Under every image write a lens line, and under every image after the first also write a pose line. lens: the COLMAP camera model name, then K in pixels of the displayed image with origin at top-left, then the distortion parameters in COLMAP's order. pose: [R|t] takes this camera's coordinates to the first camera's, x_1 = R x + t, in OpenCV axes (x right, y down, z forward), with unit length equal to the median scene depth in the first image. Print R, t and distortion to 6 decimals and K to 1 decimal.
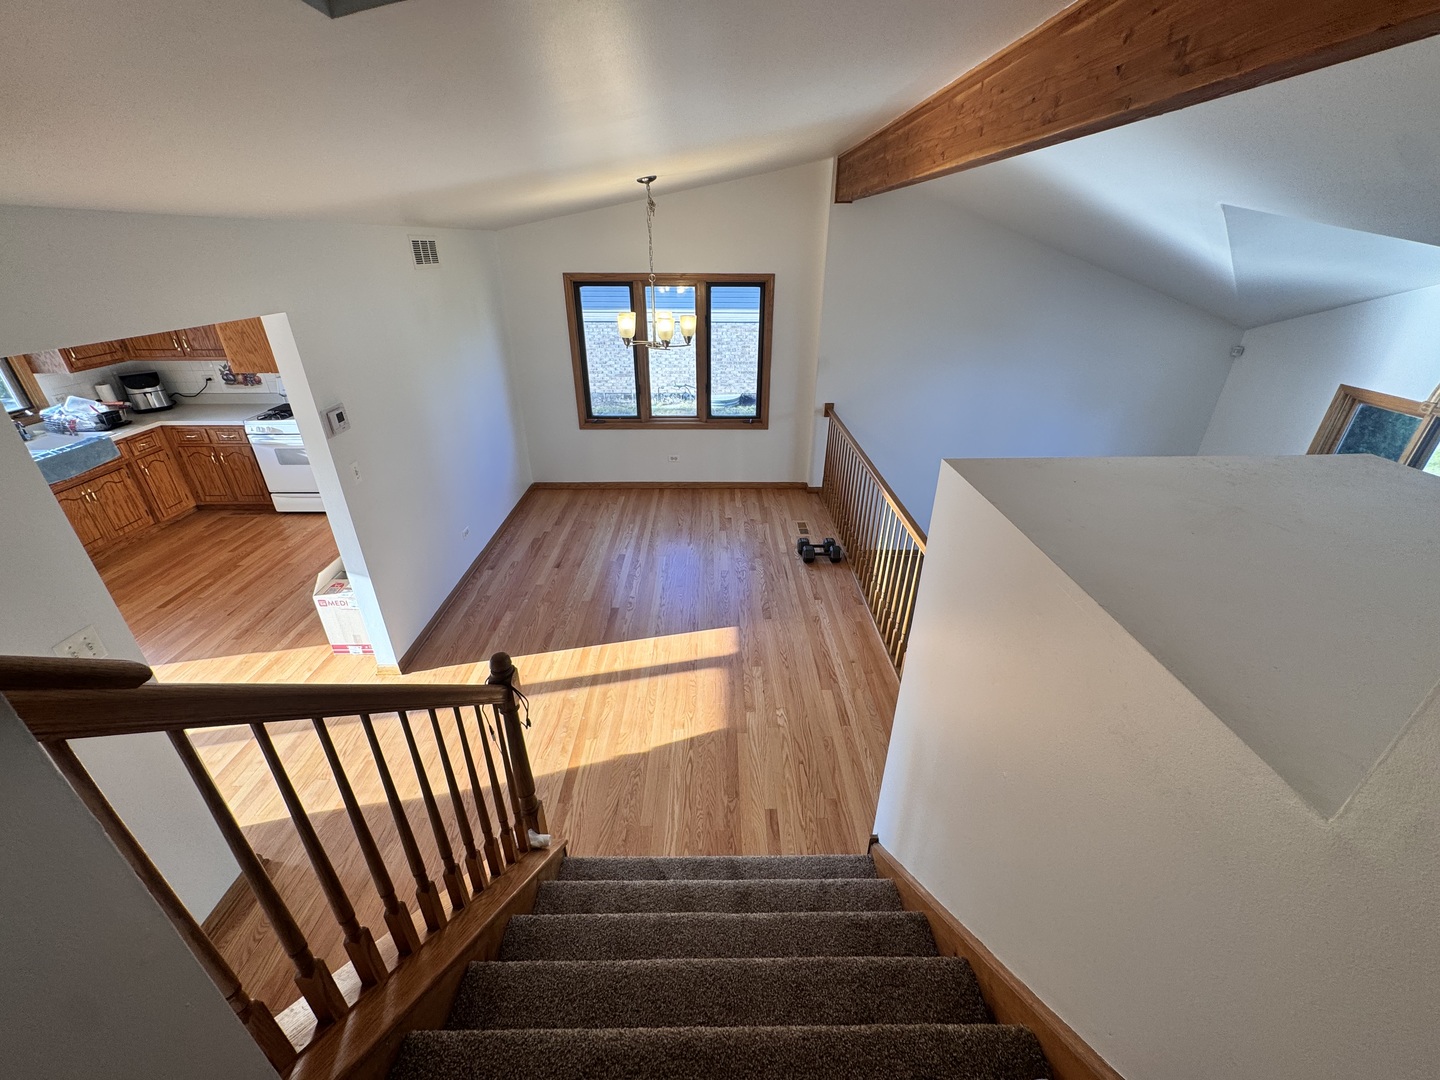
lens RADIAL K [[576.9, 0, 715.4], [0, 576.9, 533.5], [0, 0, 1]] dist [-0.000717, 0.000985]
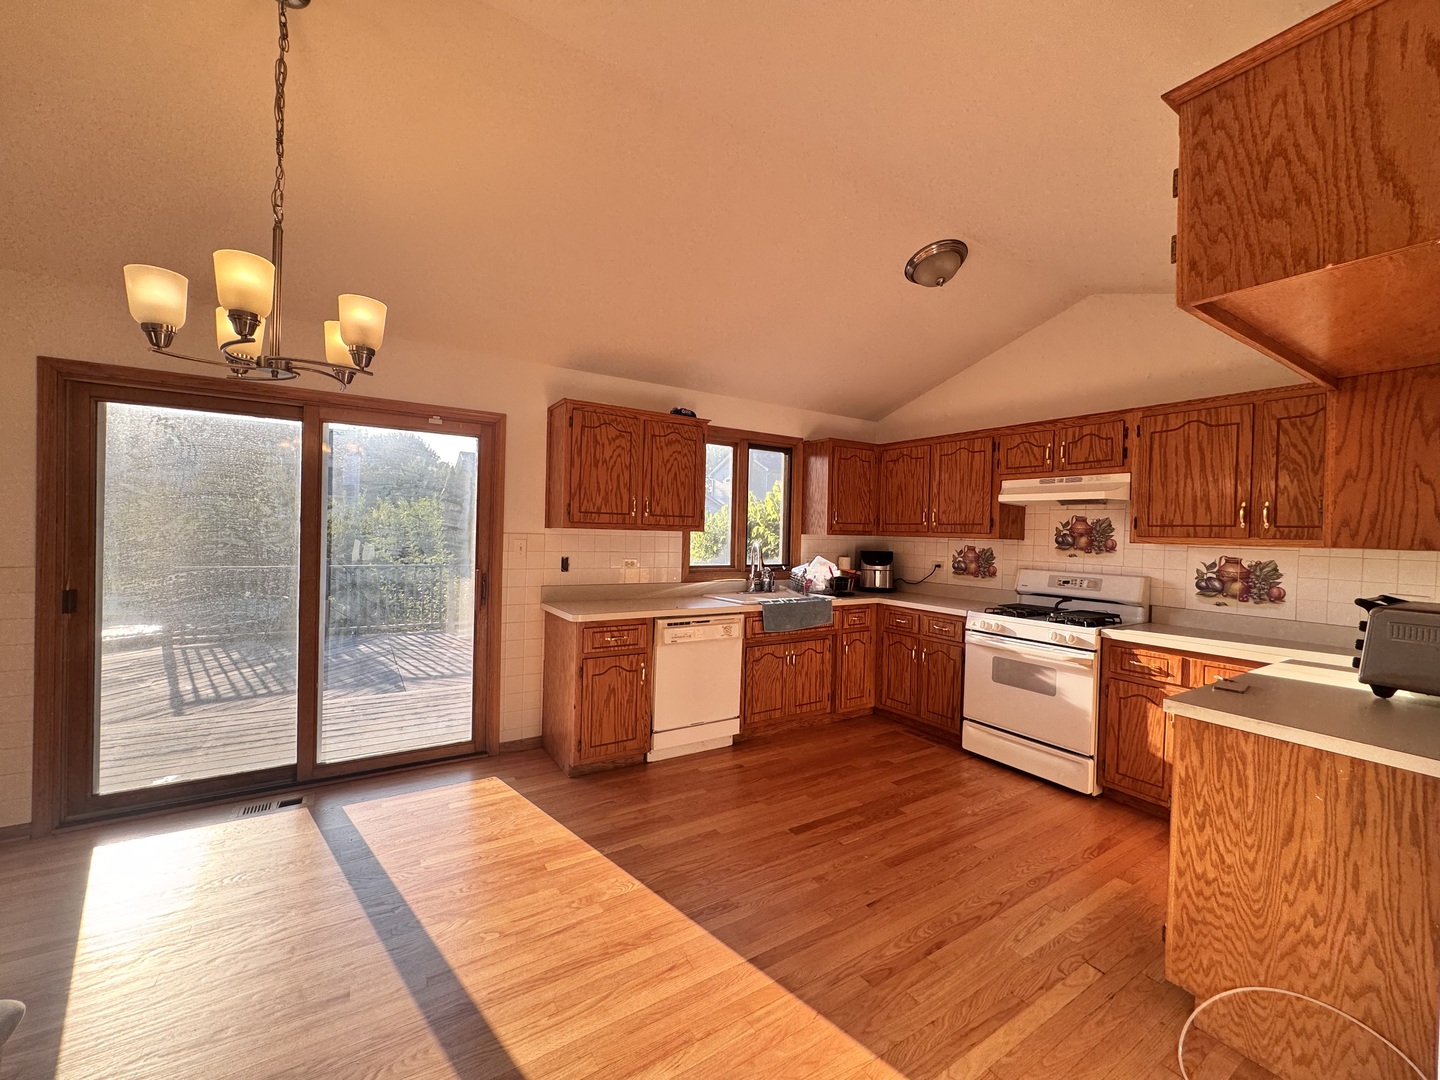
lens RADIAL K [[576.9, 0, 719.3], [0, 576.9, 538.5], [0, 0, 1]] dist [-0.000717, 0.000985]
pose [[0.531620, 0.024218, -0.846637, -0.375963], [-0.406901, 0.883987, -0.230215, 0.016644], [0.742841, 0.466884, 0.479799, 0.383119]]
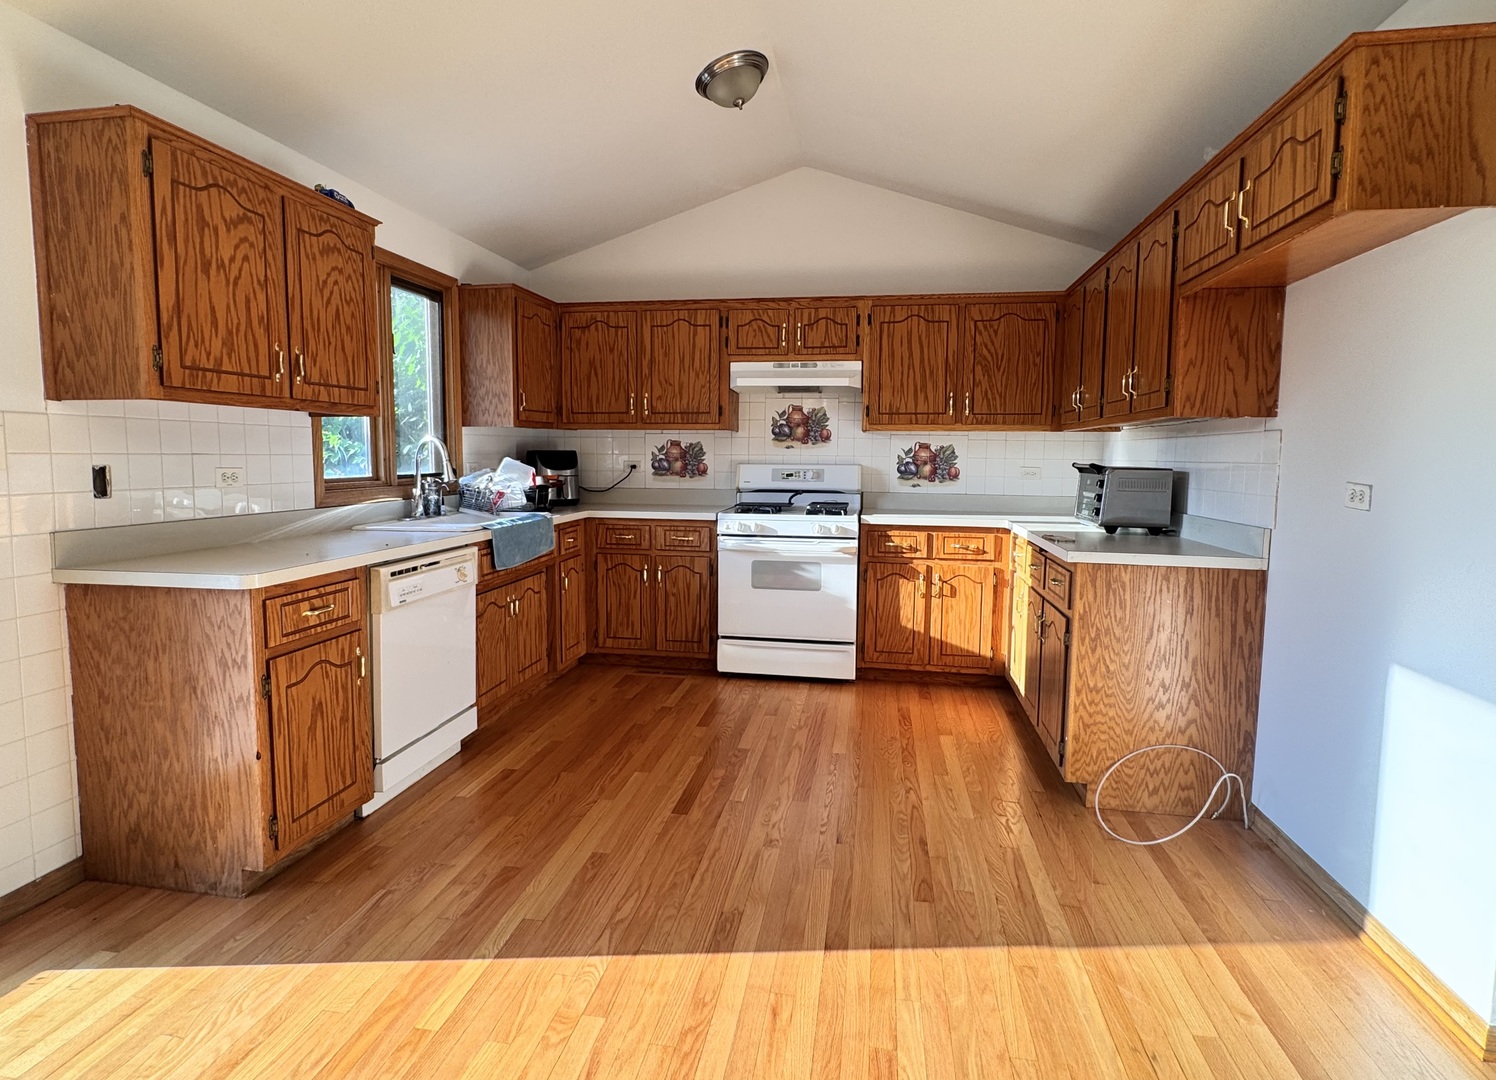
lens RADIAL K [[759.4, 0, 747.6], [0, 759.4, 516.0], [0, 0, 1]] dist [0.002158, 0.001527]
pose [[0.983789, 0.023727, -0.177751, -0.642231], [-0.089154, 0.924744, -0.370000, 0.103891], [0.155595, 0.379849, 0.911869, 0.268070]]
